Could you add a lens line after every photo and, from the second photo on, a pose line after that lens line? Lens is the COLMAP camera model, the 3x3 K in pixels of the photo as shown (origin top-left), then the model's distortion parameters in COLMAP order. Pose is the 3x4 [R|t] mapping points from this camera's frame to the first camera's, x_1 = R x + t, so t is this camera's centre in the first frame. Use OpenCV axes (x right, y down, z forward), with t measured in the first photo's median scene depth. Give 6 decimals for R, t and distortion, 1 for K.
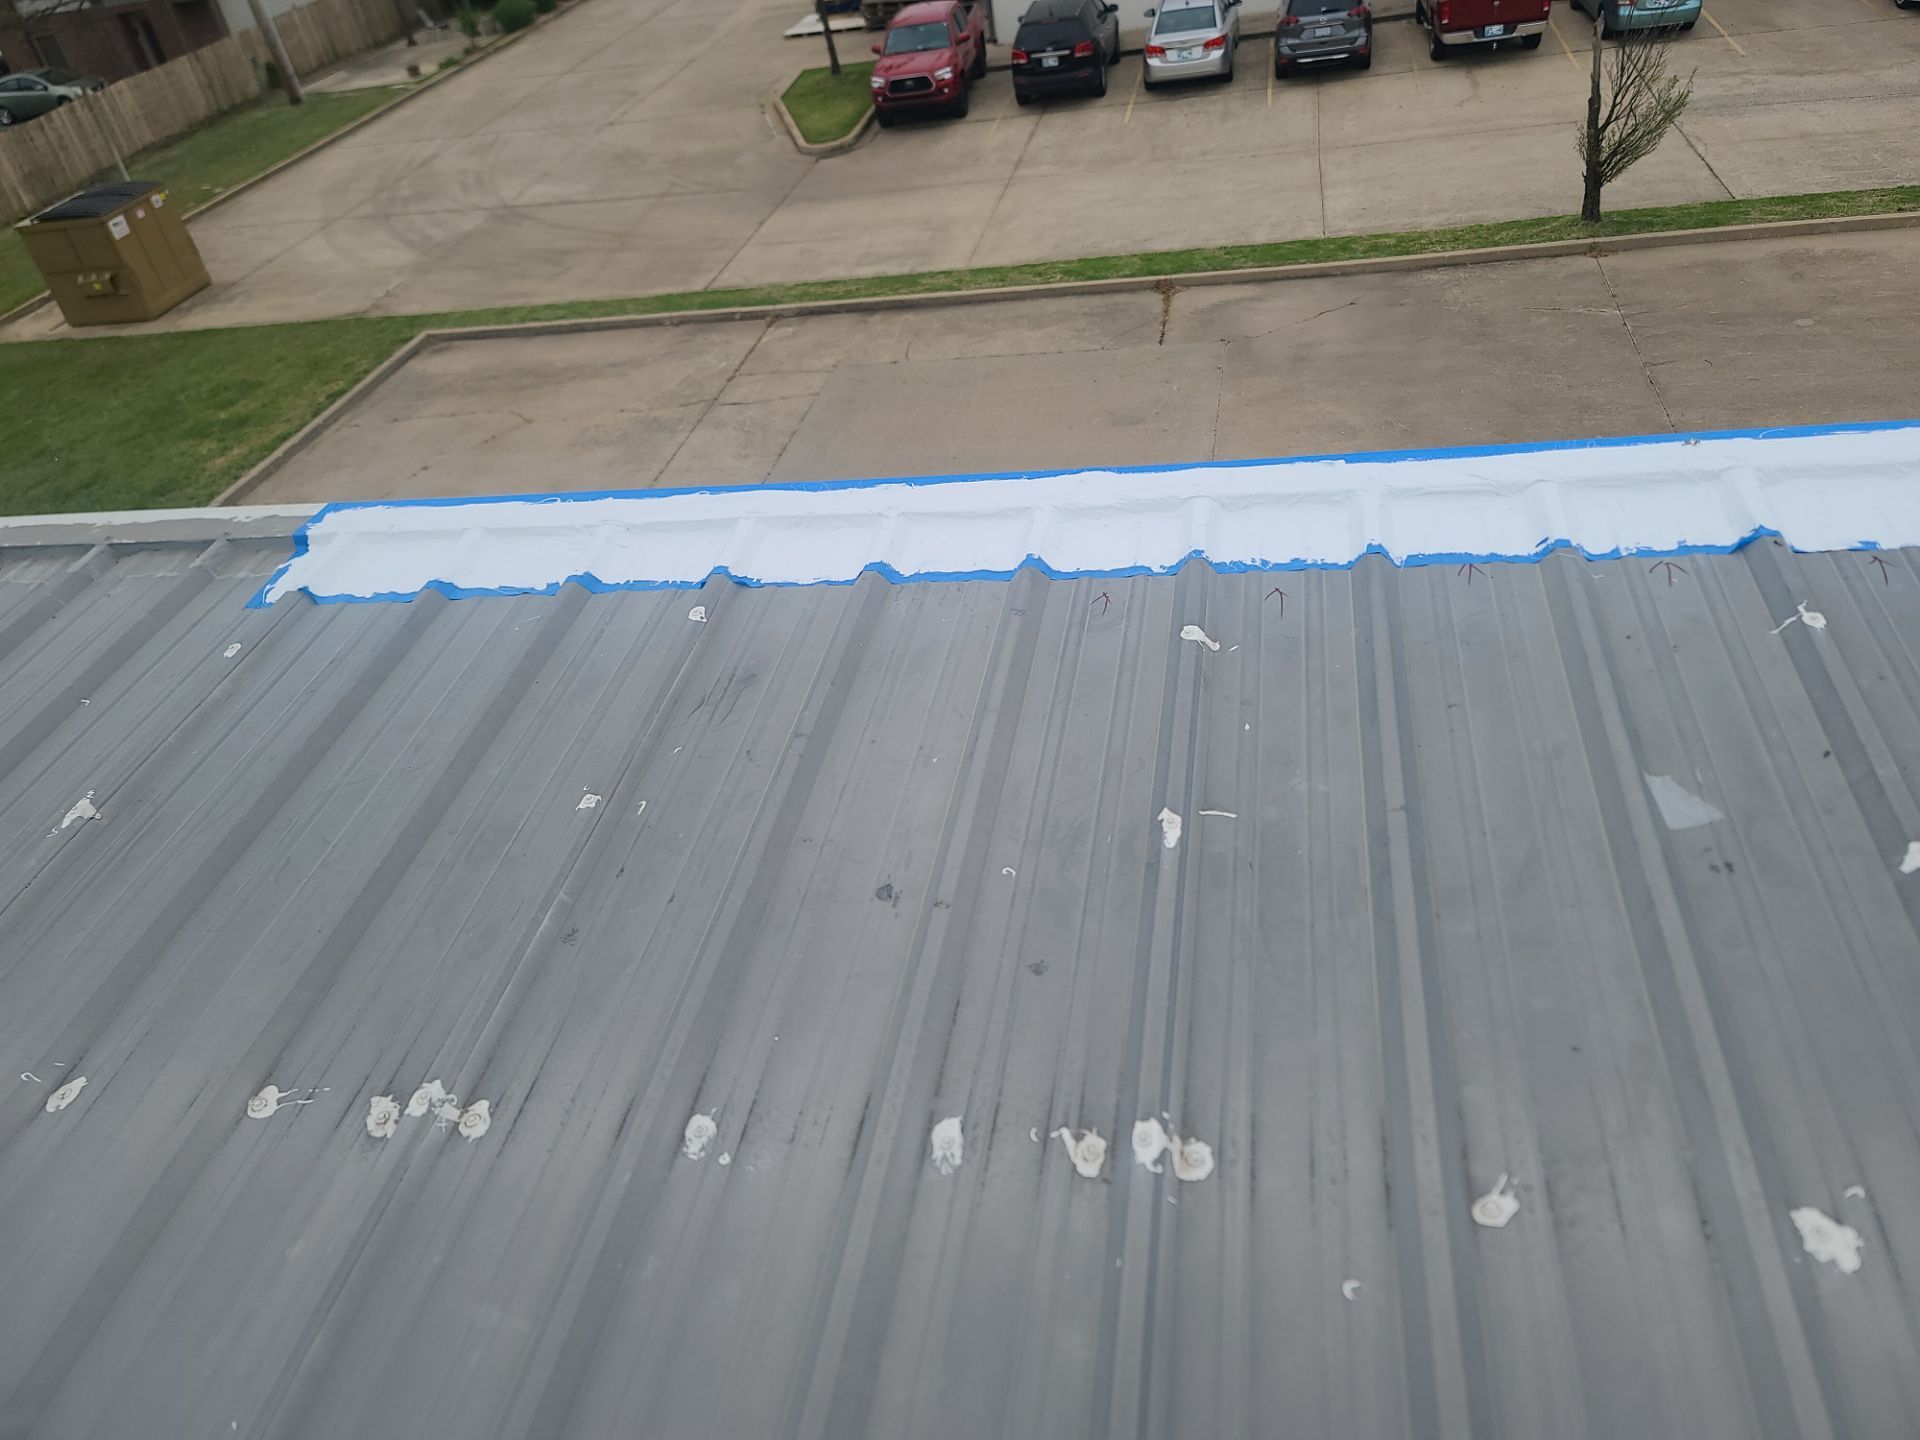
lens RADIAL K [[1396.7, 0, 979.0], [0, 1396.7, 735.4], [0, 0, 1]] dist [0.068225, -0.046543]
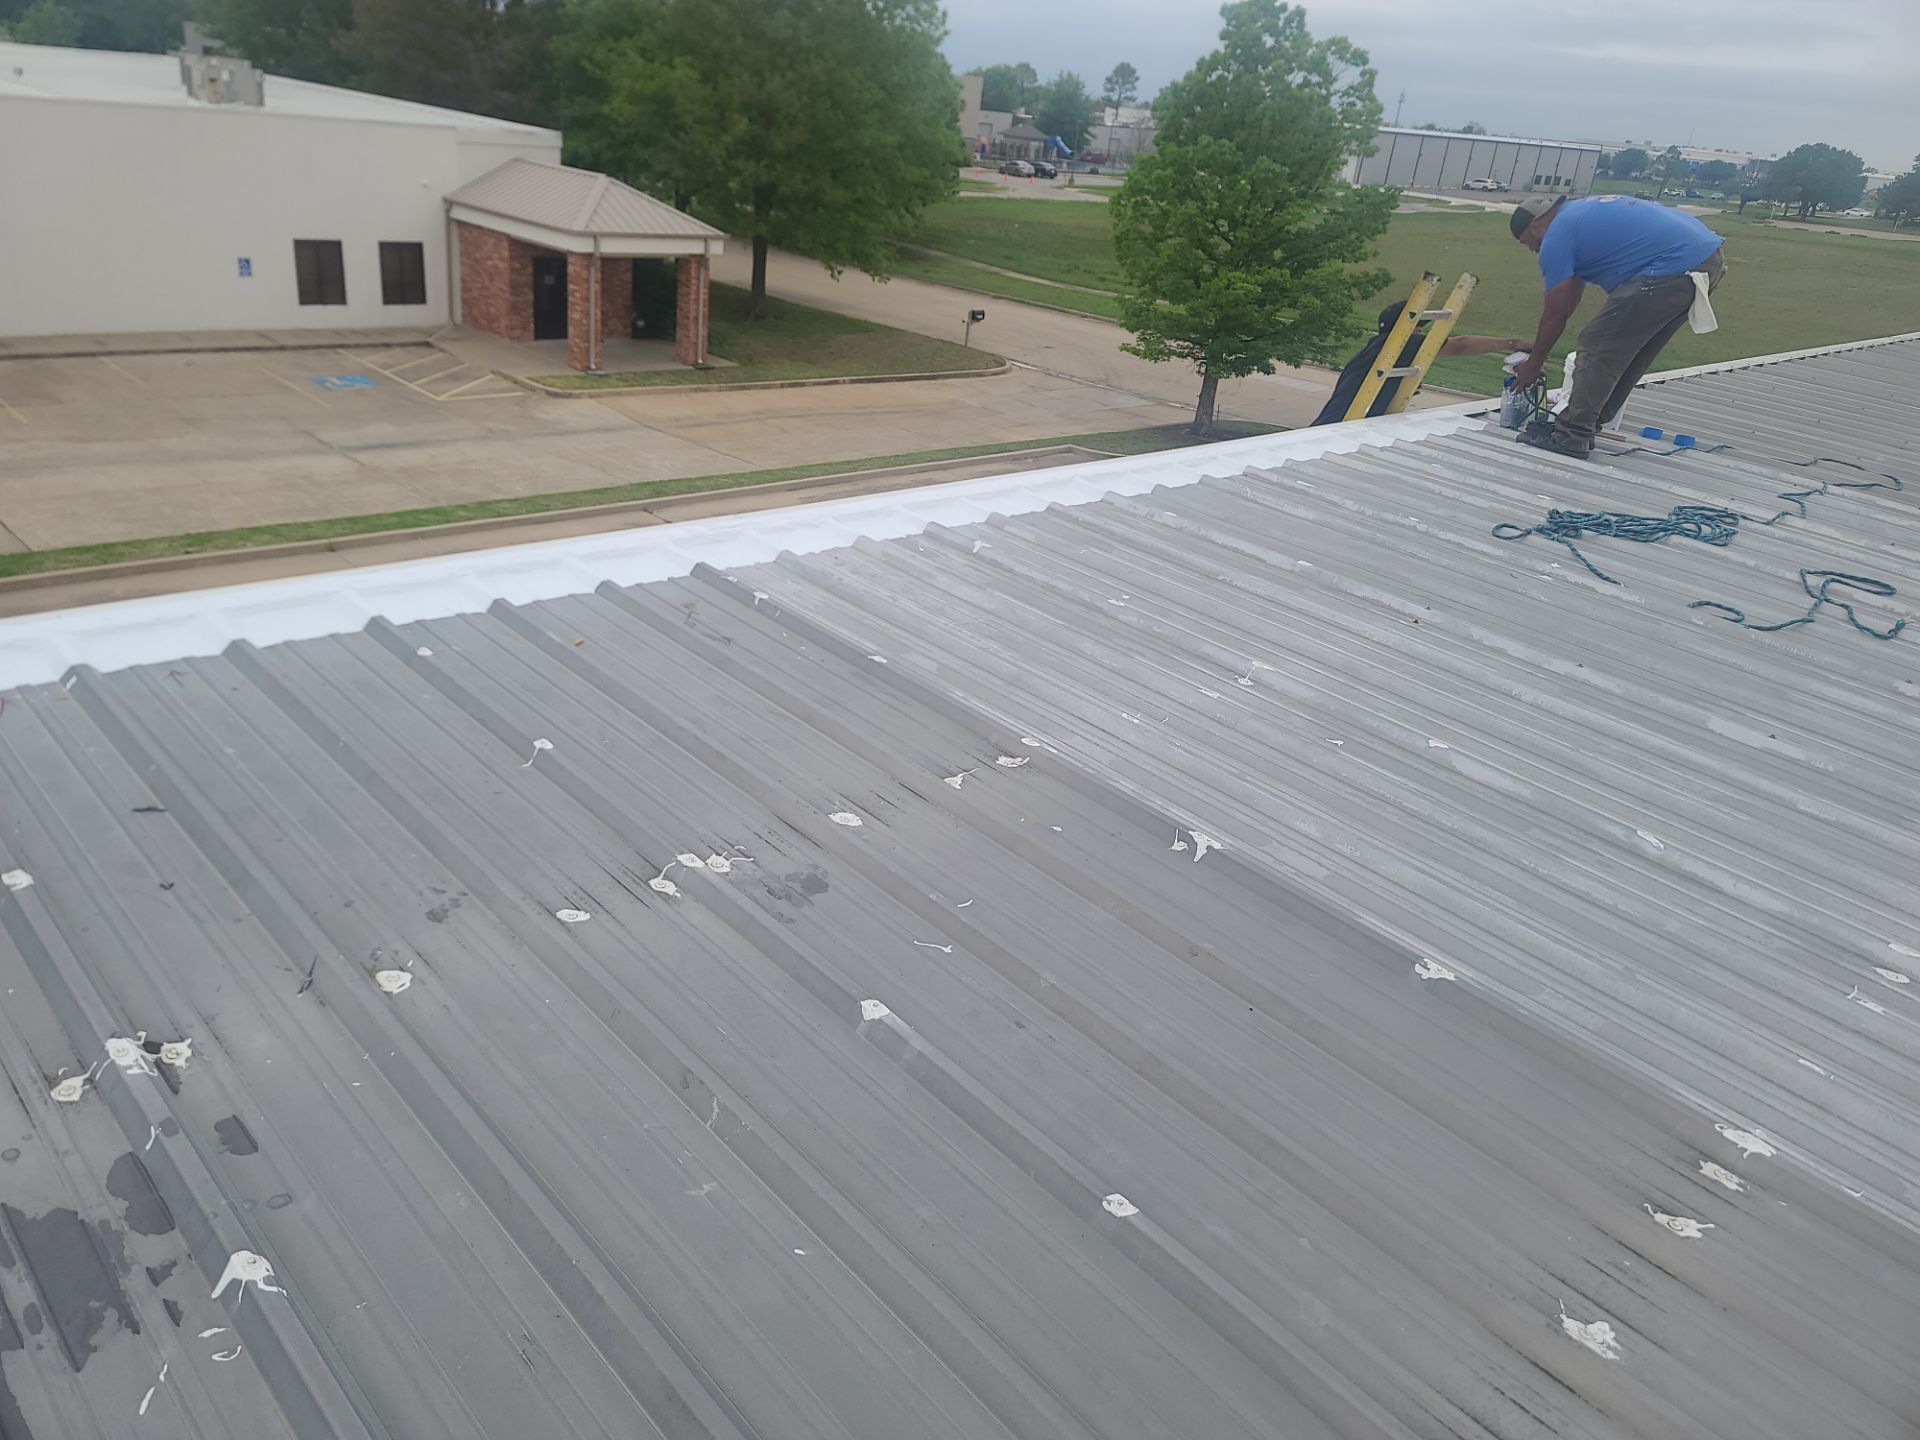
lens RADIAL K [[1396.7, 0, 933.1], [0, 1396.7, 683.5], [0, 0, 1]] dist [0.068225, -0.046543]
pose [[0.569630, -0.124592, 0.812403, 0.053495], [0.337134, 0.936881, -0.092704, 0.026779], [-0.749575, 0.326696, 0.575680, -0.046643]]
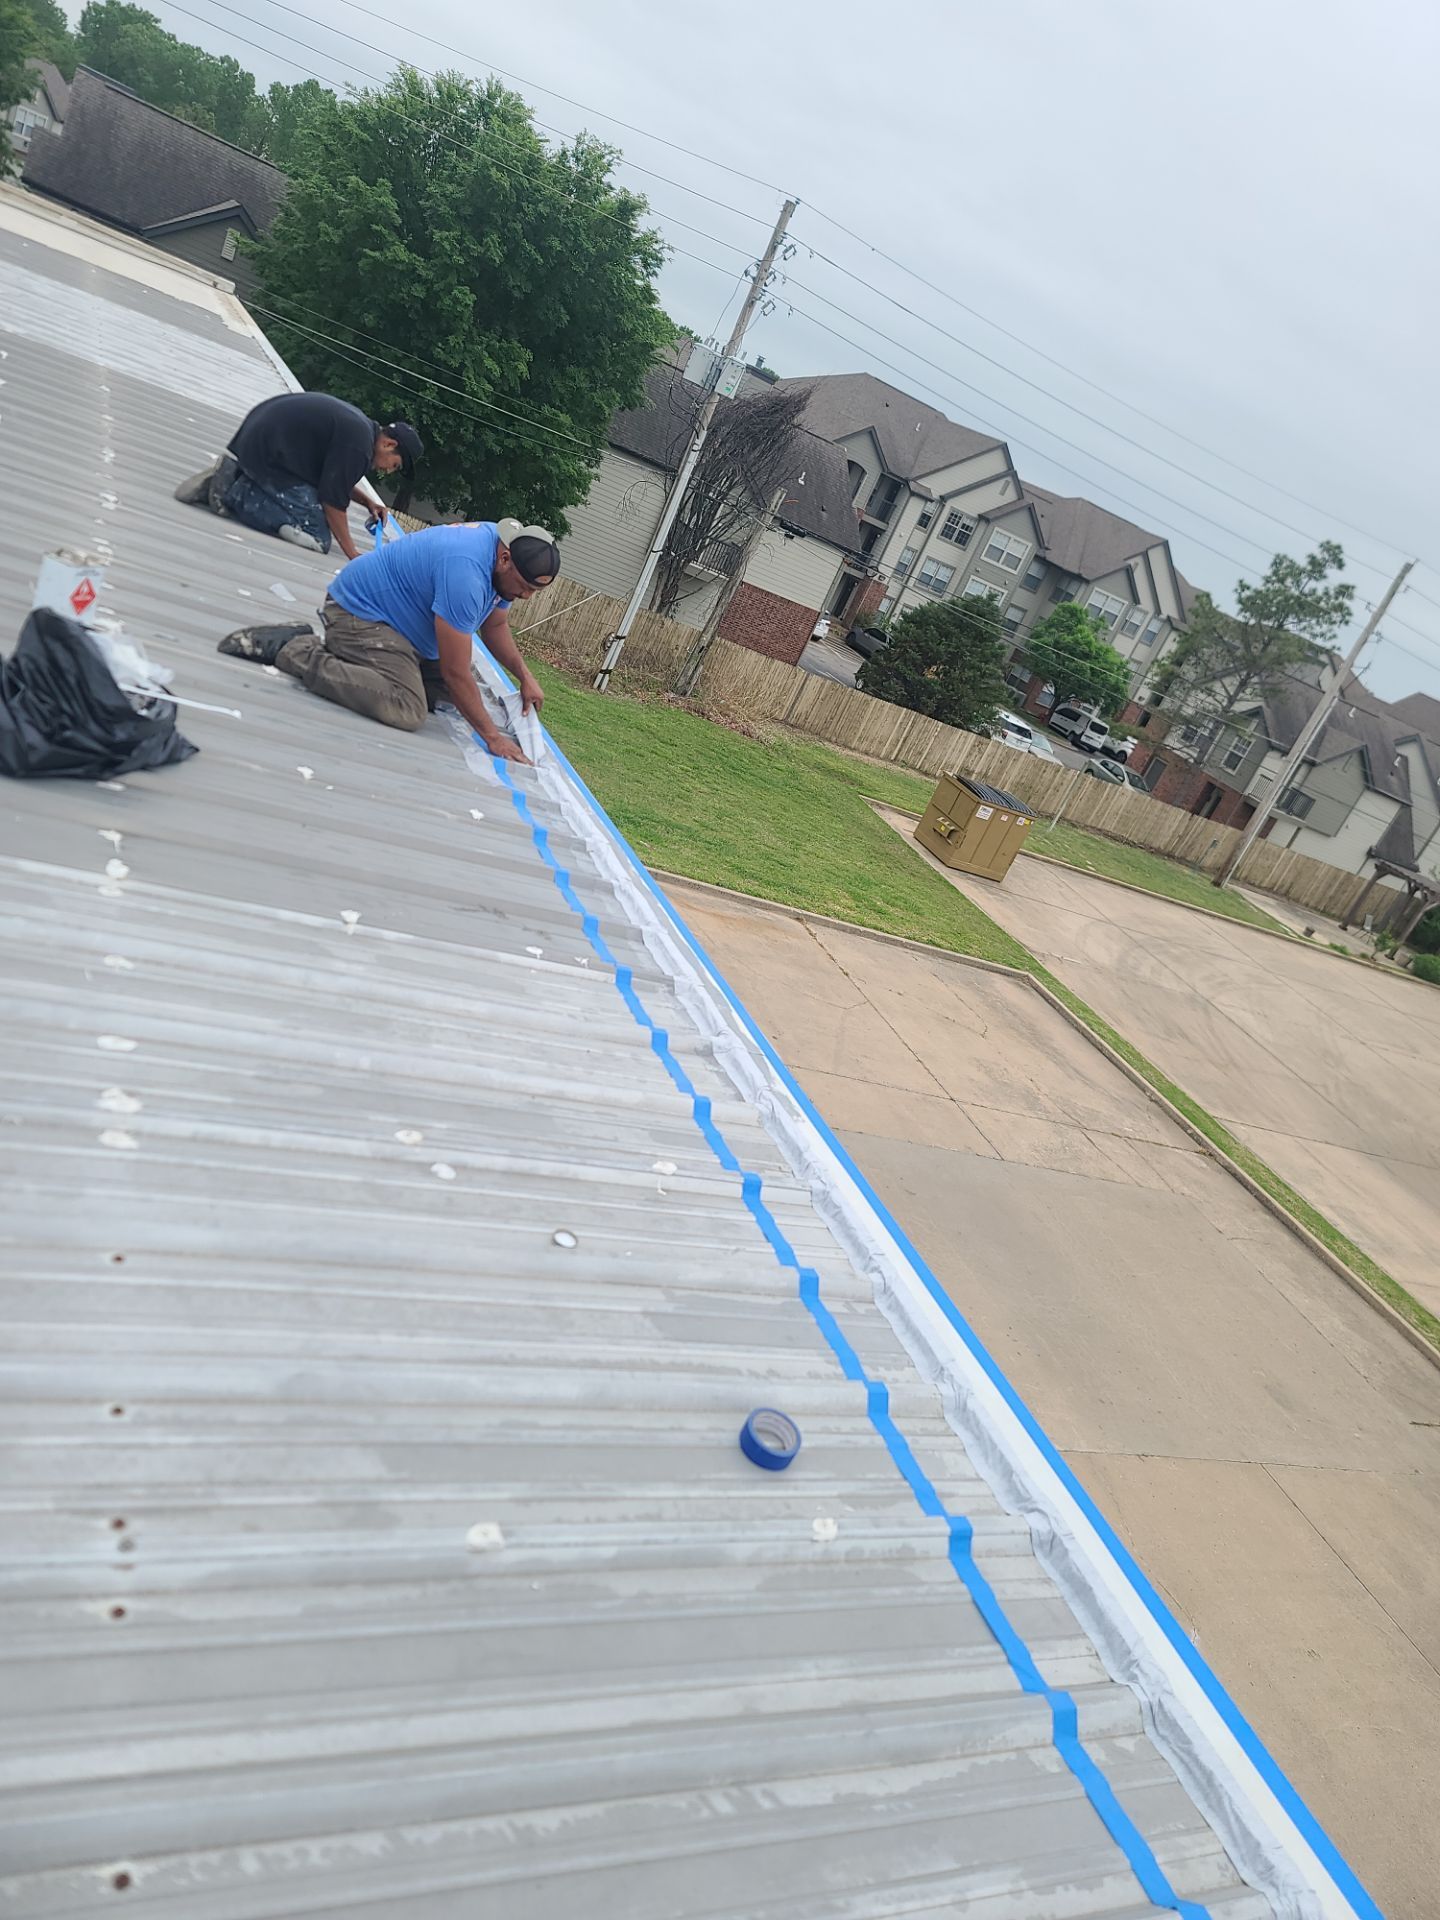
lens RADIAL K [[1396.7, 0, 723.1], [0, 1396.7, 948.4], [0, 0, 1]] dist [0.068225, -0.046543]
pose [[0.428849, 0.622047, -0.655092, 0.320246], [-0.840362, 0.540787, -0.036626, -0.023034], [0.331482, 0.566222, 0.754661, -0.054237]]
